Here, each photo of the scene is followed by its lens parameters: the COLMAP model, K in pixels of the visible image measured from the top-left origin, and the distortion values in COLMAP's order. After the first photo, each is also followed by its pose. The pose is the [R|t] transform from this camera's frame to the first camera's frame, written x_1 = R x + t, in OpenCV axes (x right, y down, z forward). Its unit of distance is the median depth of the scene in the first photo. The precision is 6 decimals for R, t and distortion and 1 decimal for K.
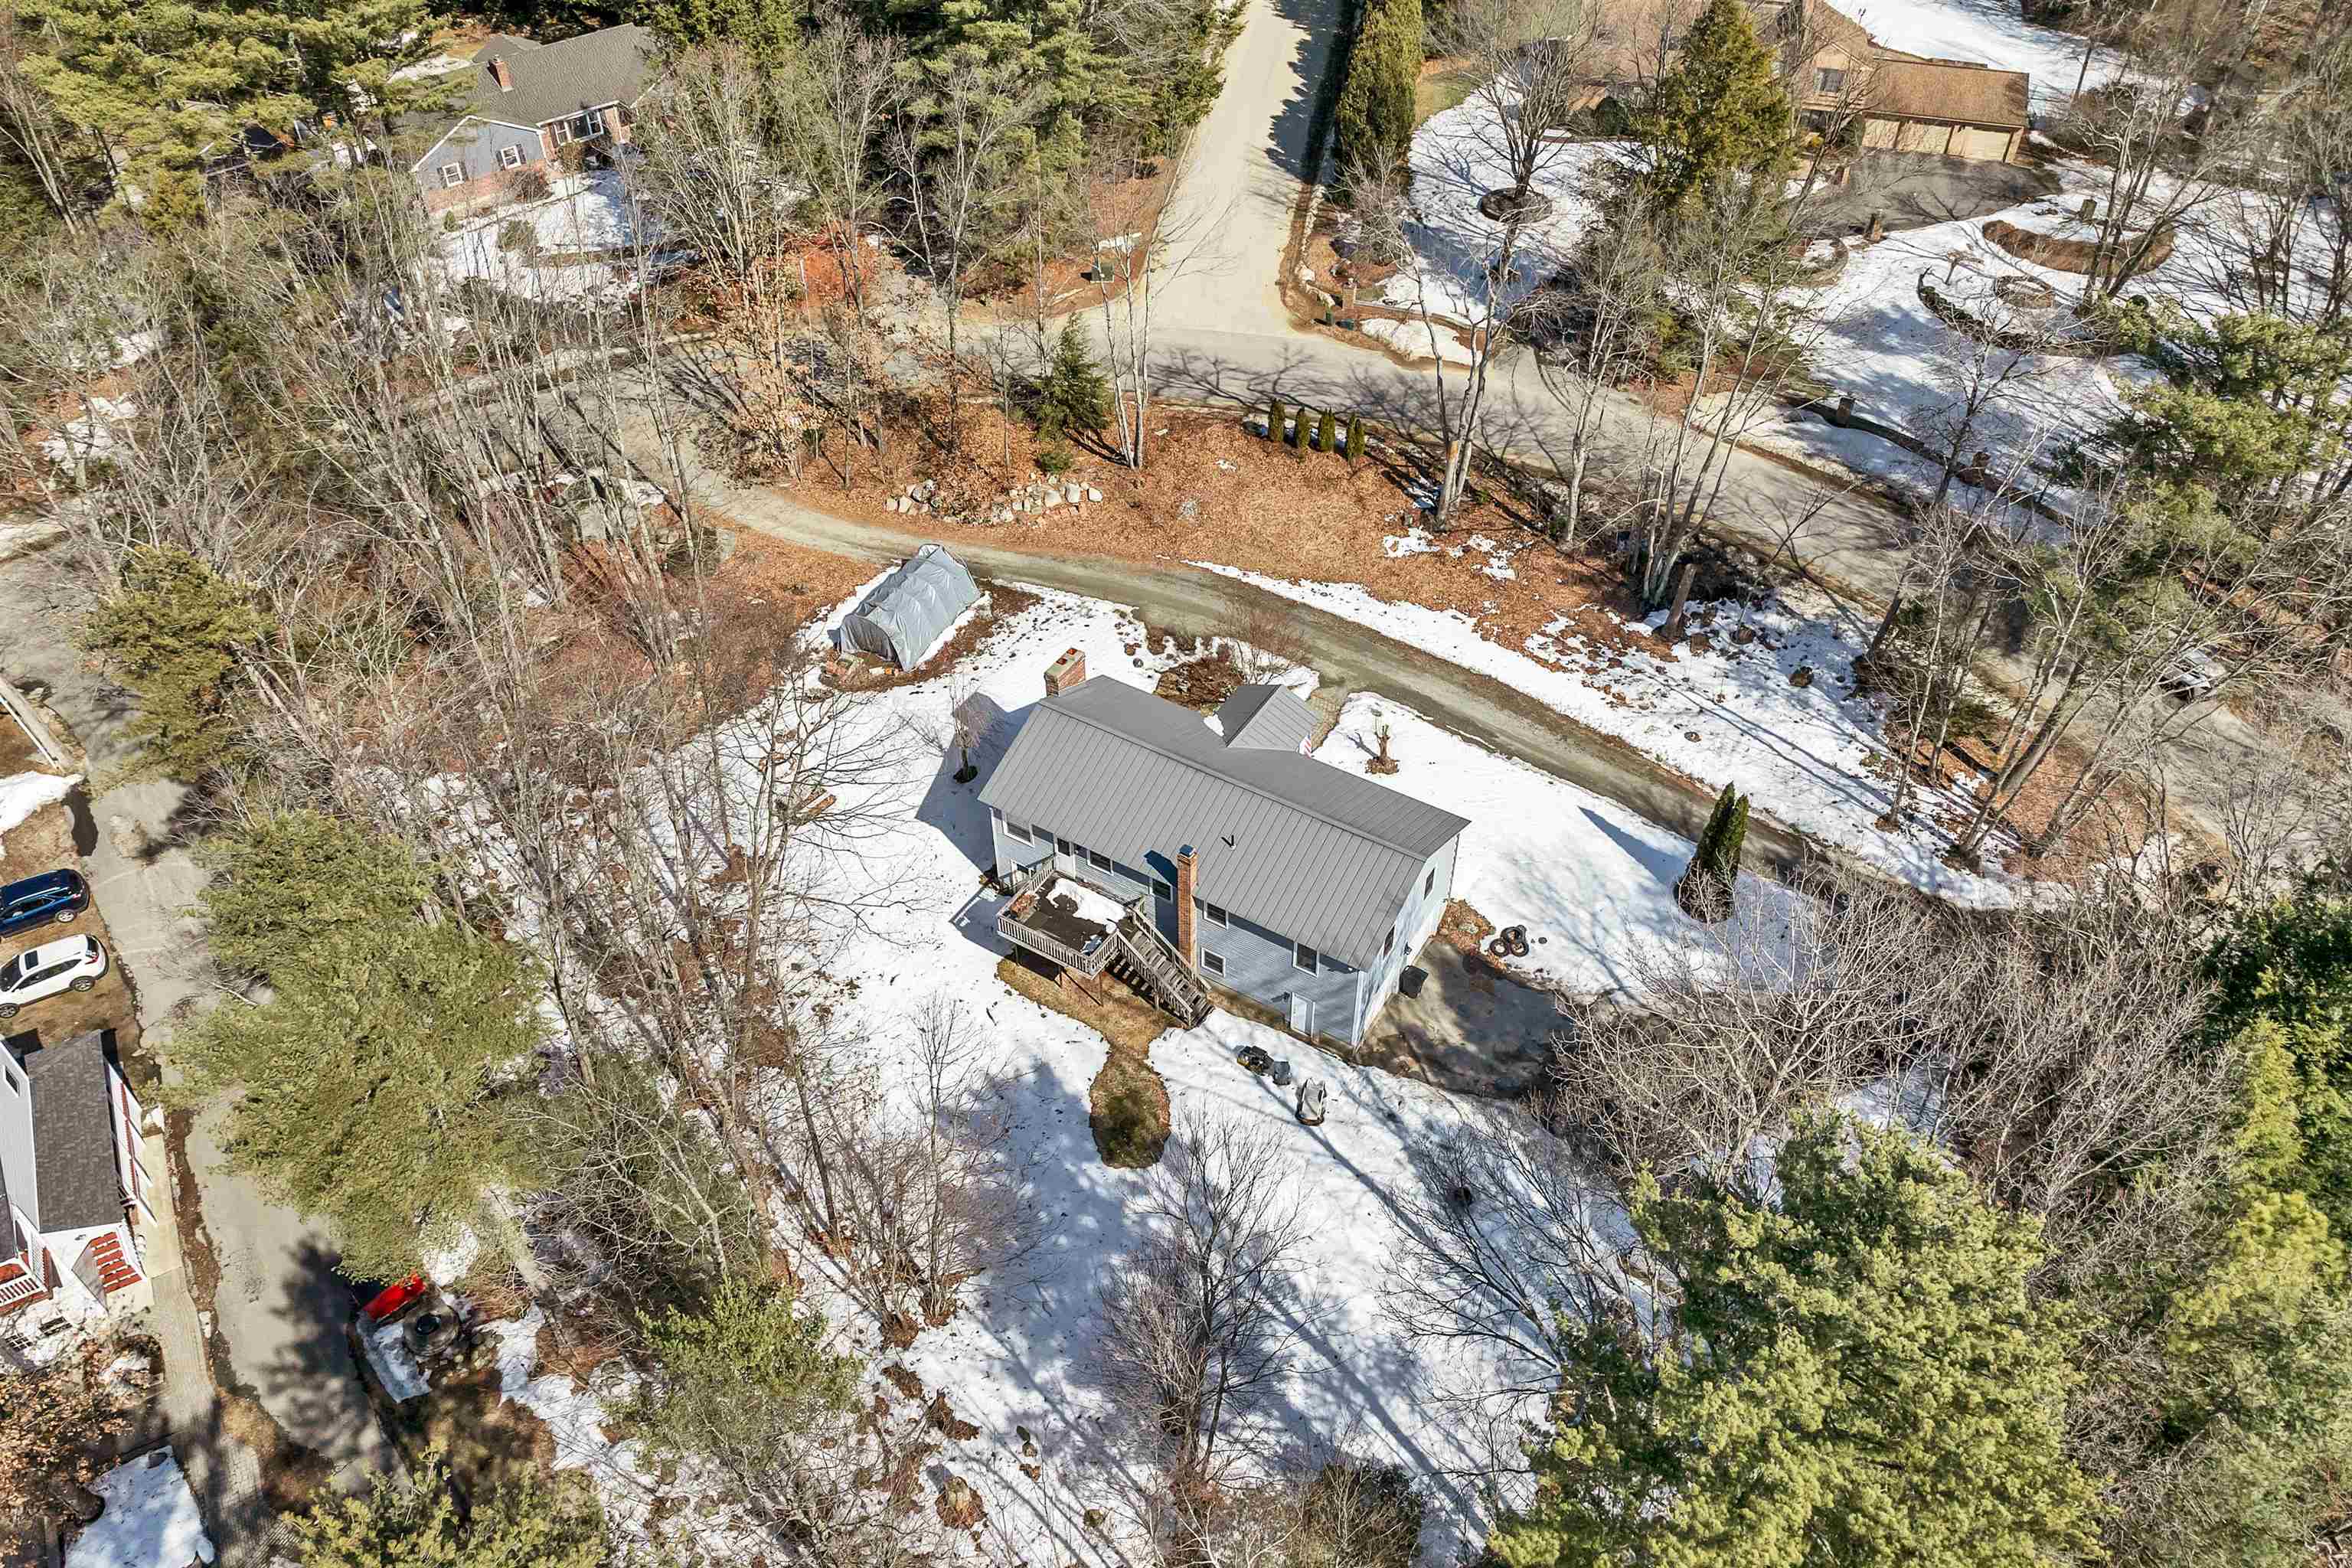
lens RADIAL K [[1681.6, 0, 1176.0], [0, 1681.6, 784.0], [0, 0, 1]] dist [-0.014493, -0.040780]
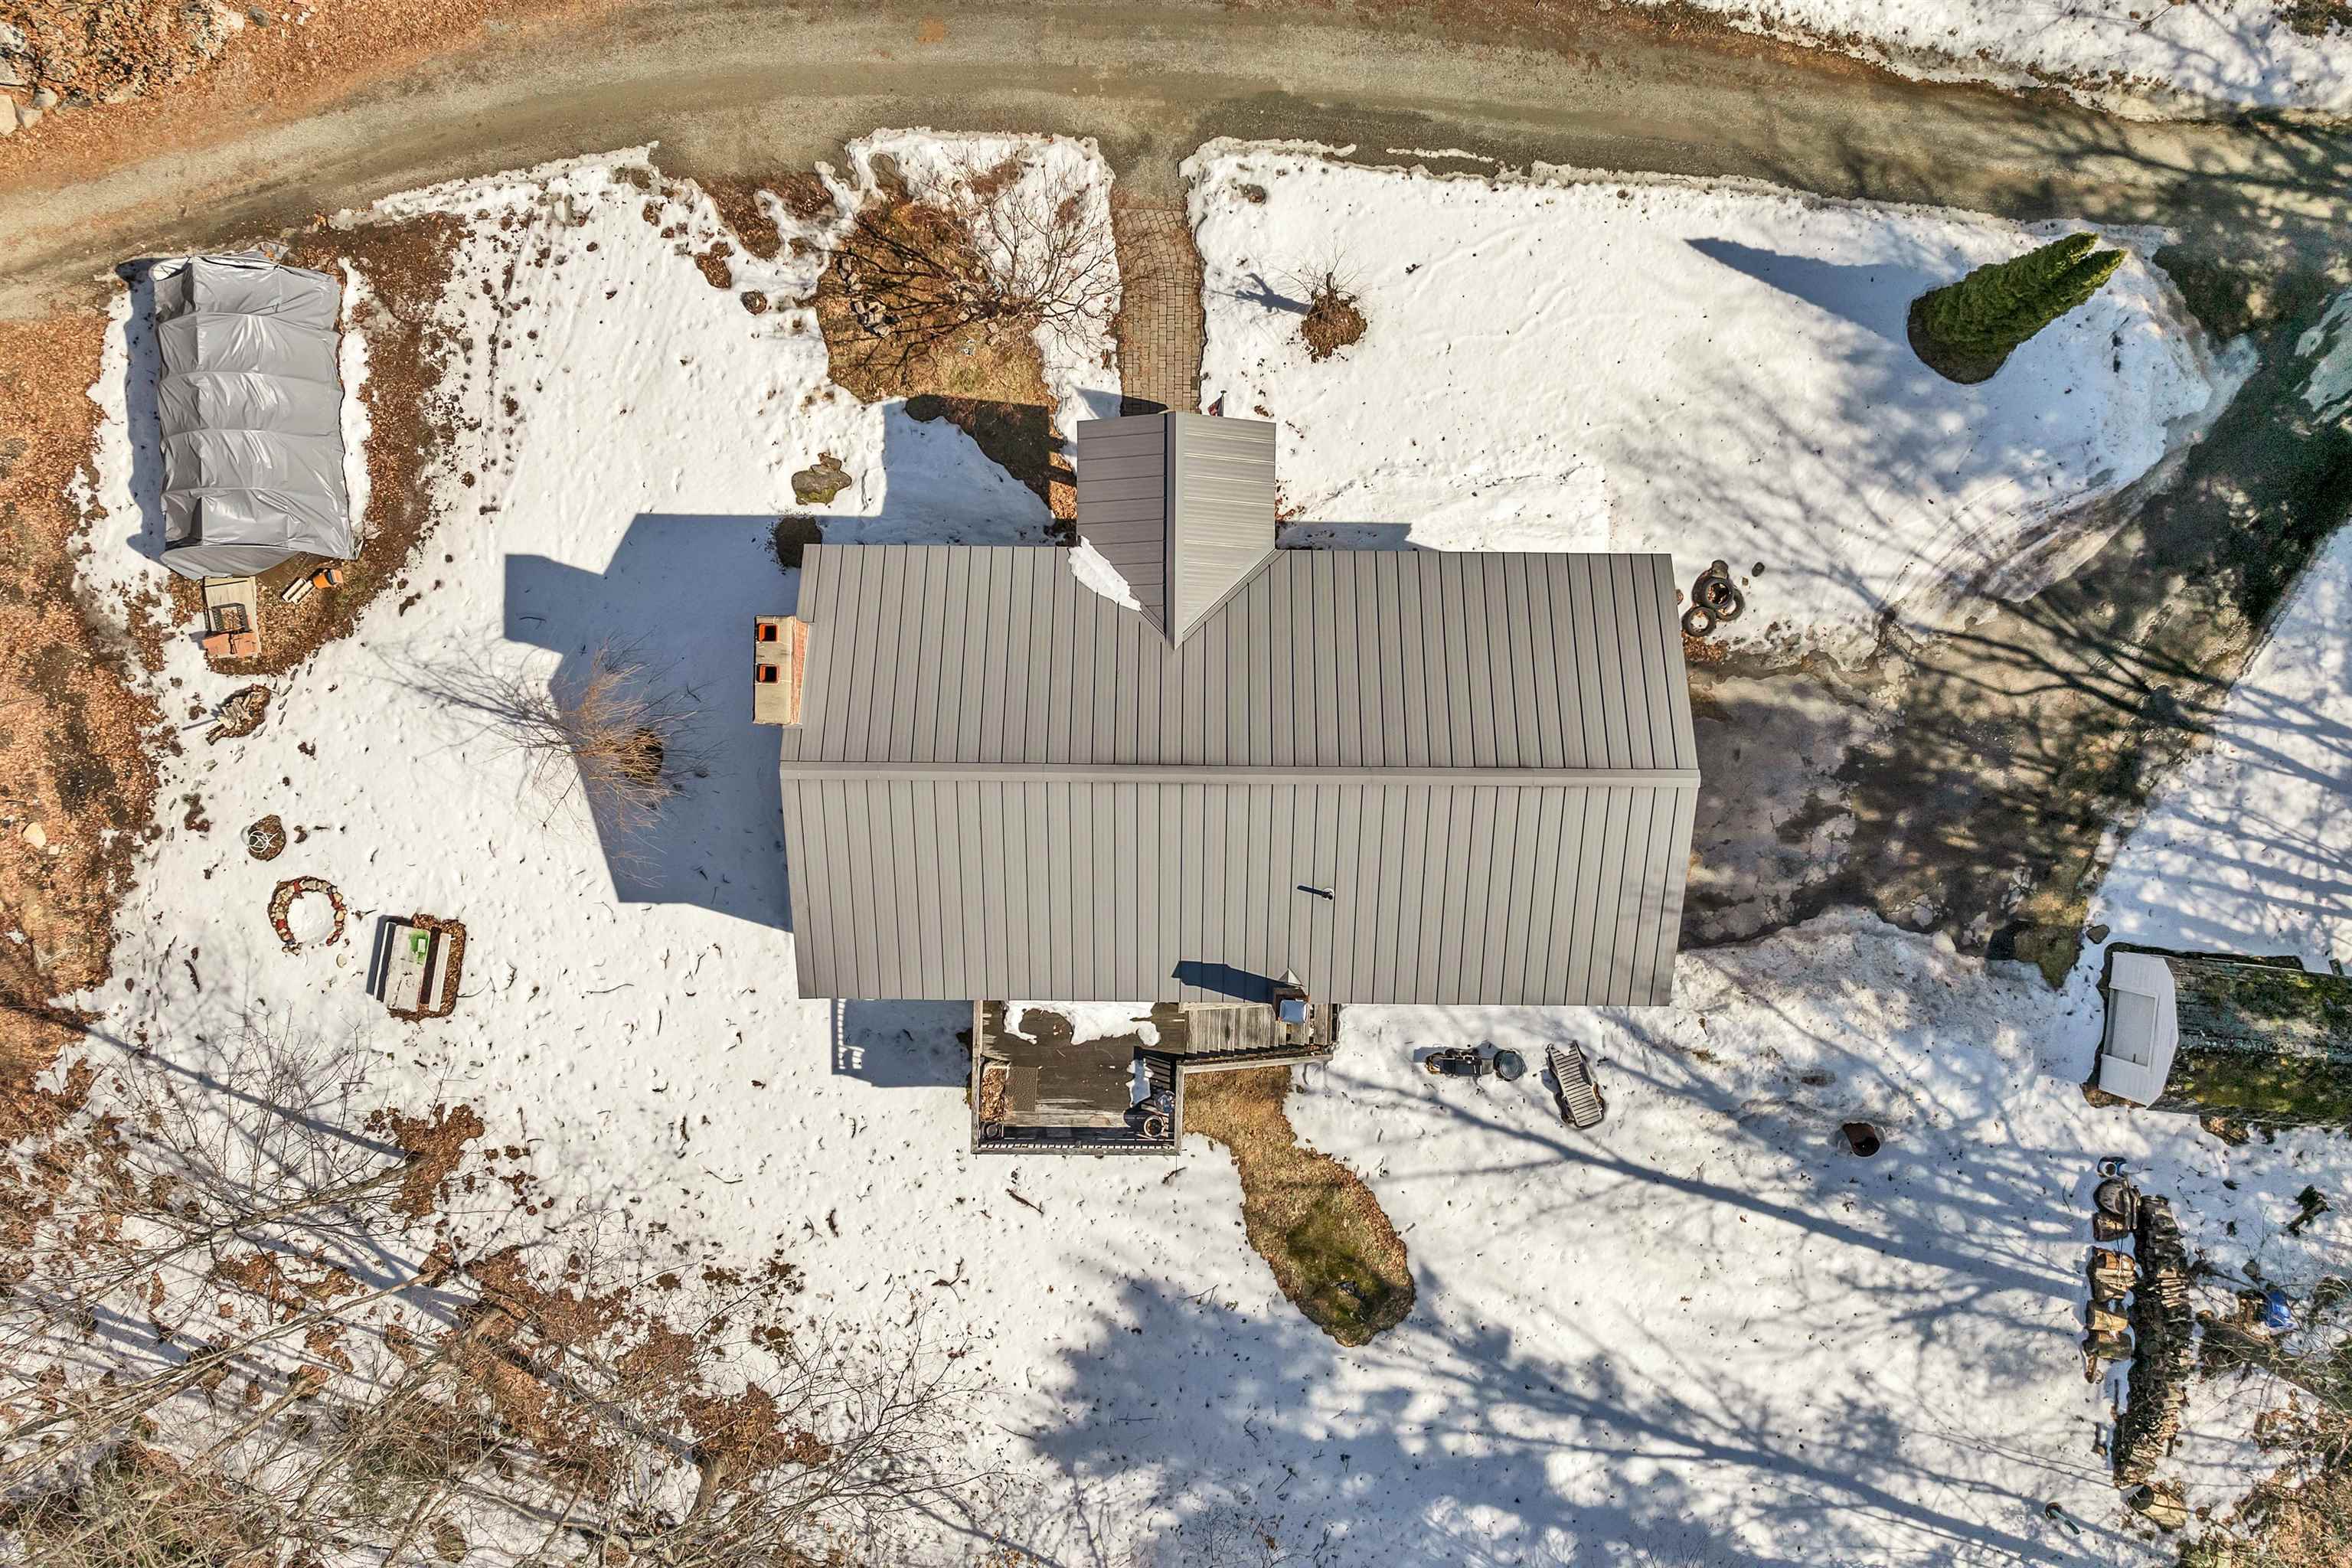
lens RADIAL K [[1681.6, 0, 1176.0], [0, 1681.6, 784.0], [0, 0, 1]] dist [-0.014493, -0.040780]
pose [[0.858420, -0.512858, 0.009632, 0.005272], [0.349464, 0.598471, 0.720908, -0.294519], [-0.375488, -0.615475, 0.692964, 0.547194]]
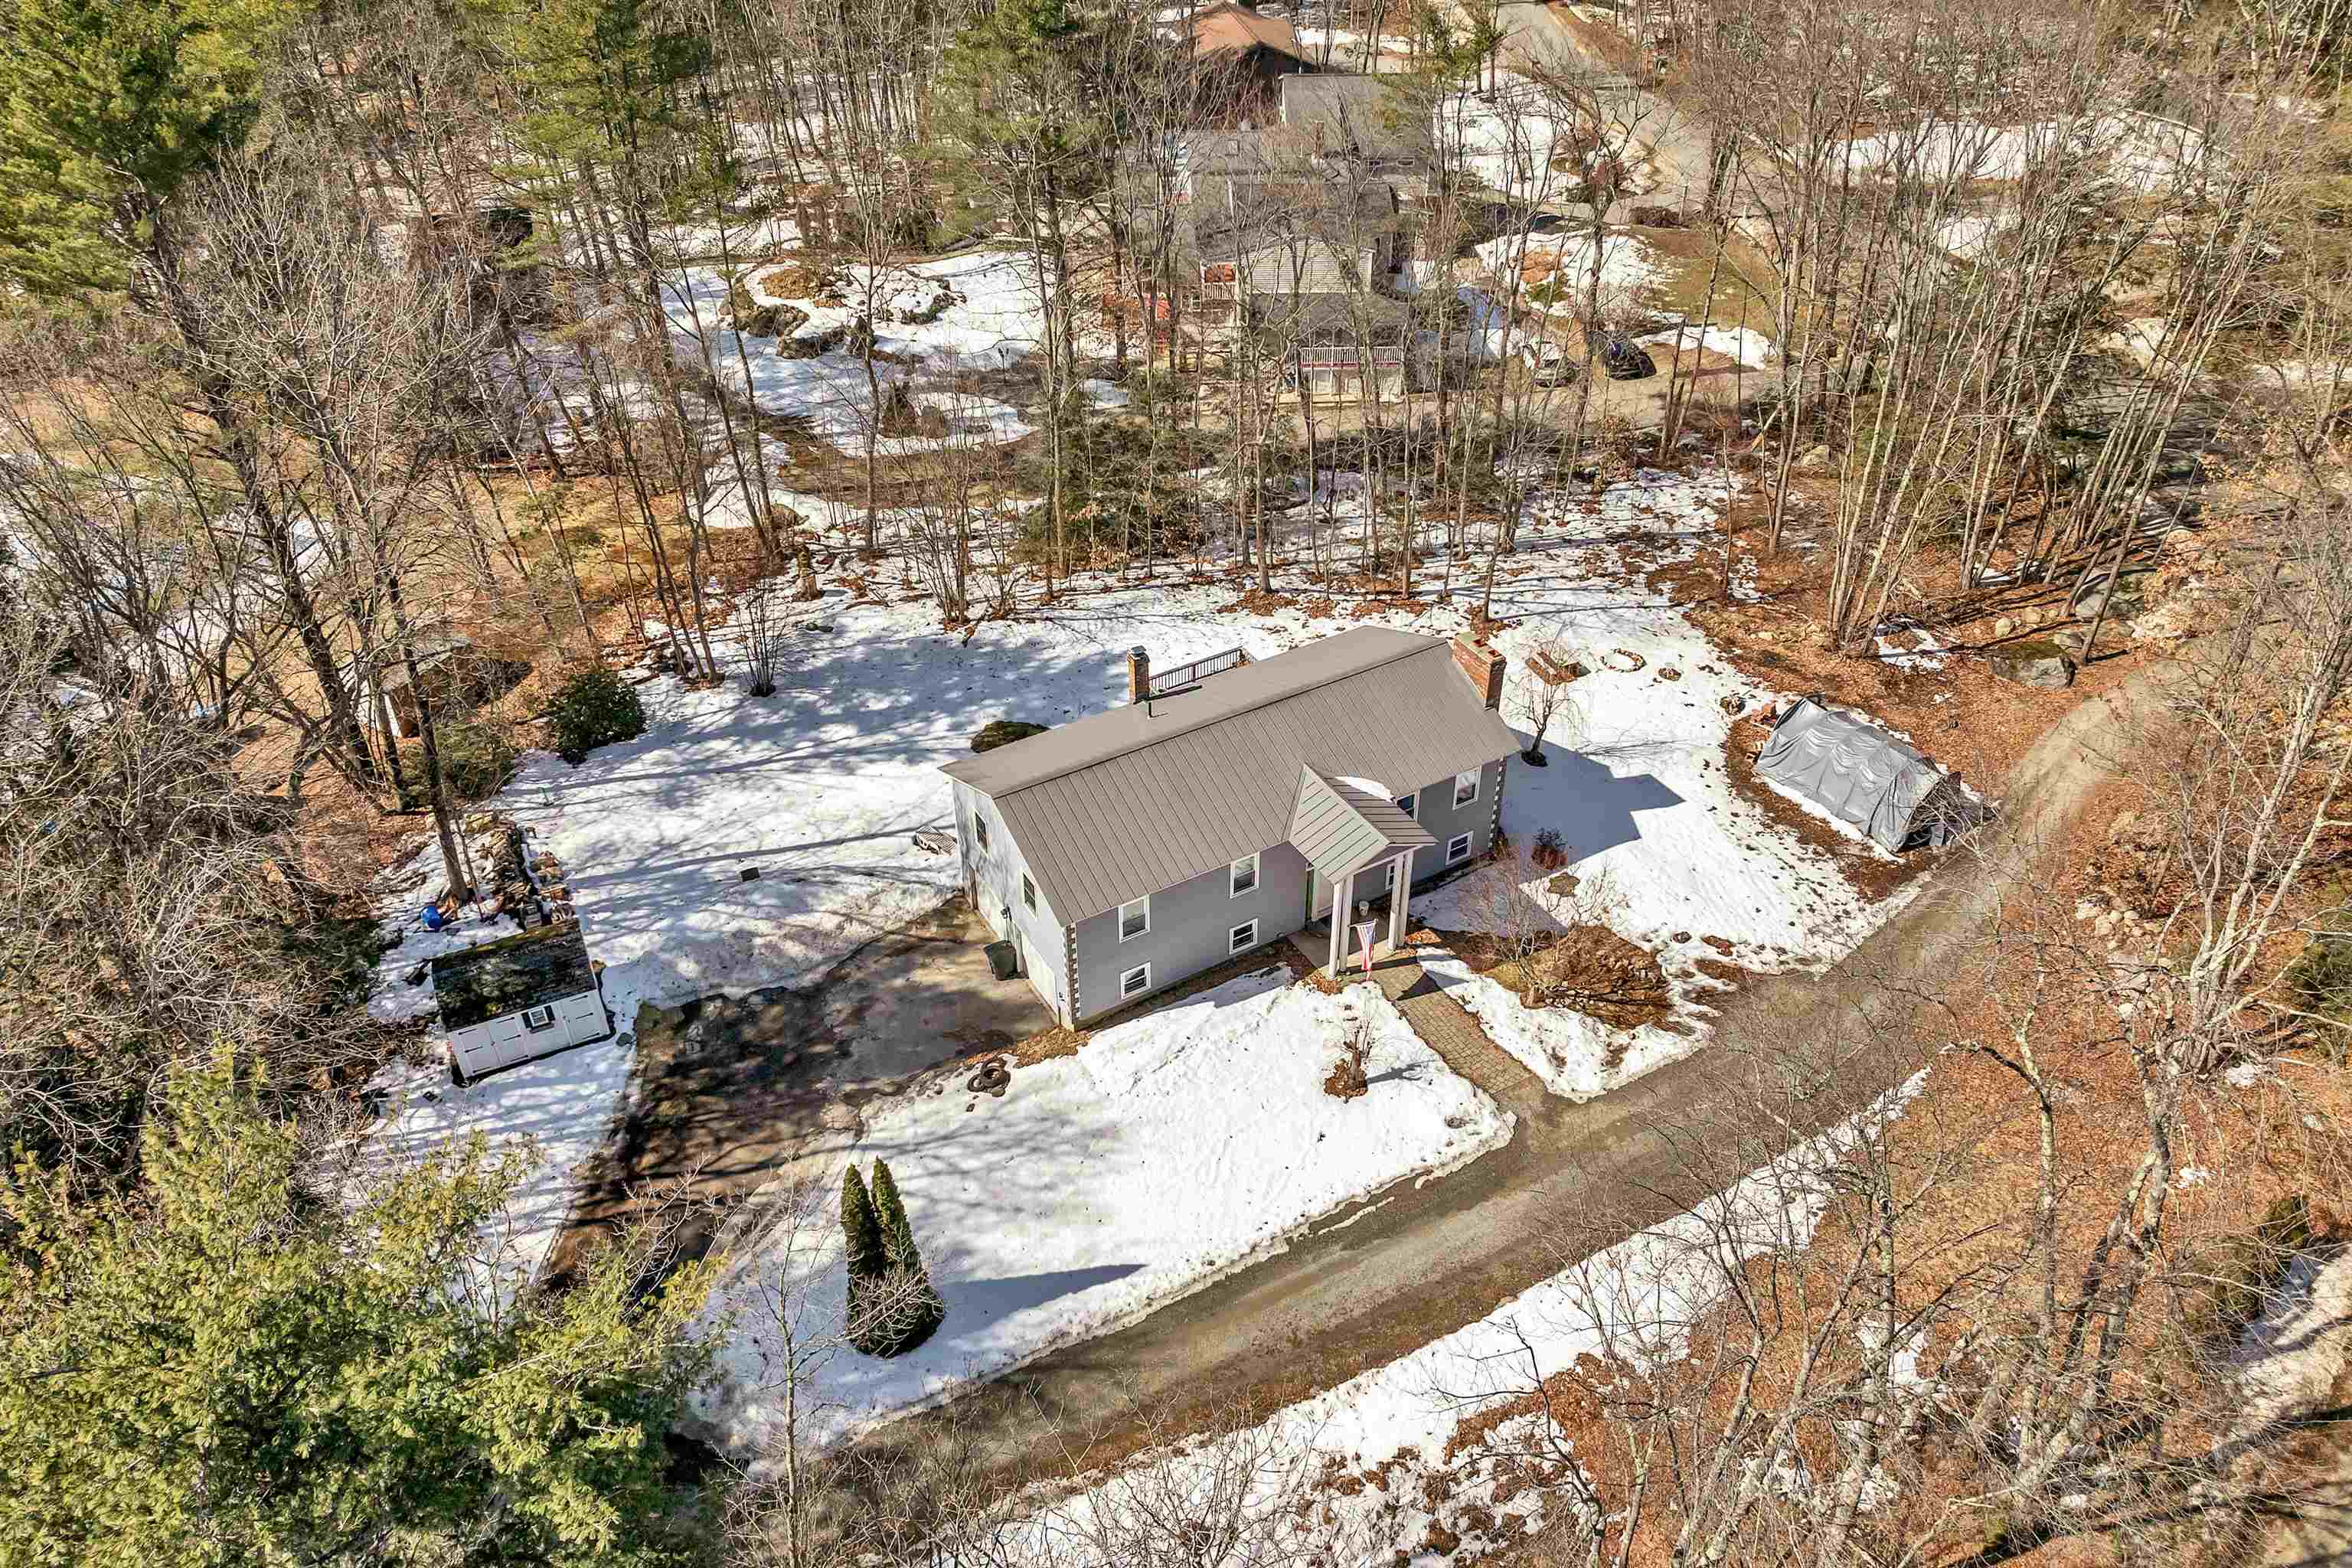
lens RADIAL K [[1681.6, 0, 1176.0], [0, 1681.6, 784.0], [0, 0, 1]] dist [-0.014493, -0.040780]
pose [[-0.474964, 0.536306, -0.697700, 0.530437], [-0.600419, 0.382132, 0.702476, -0.461628], [0.643356, 0.752563, 0.140509, 0.729413]]
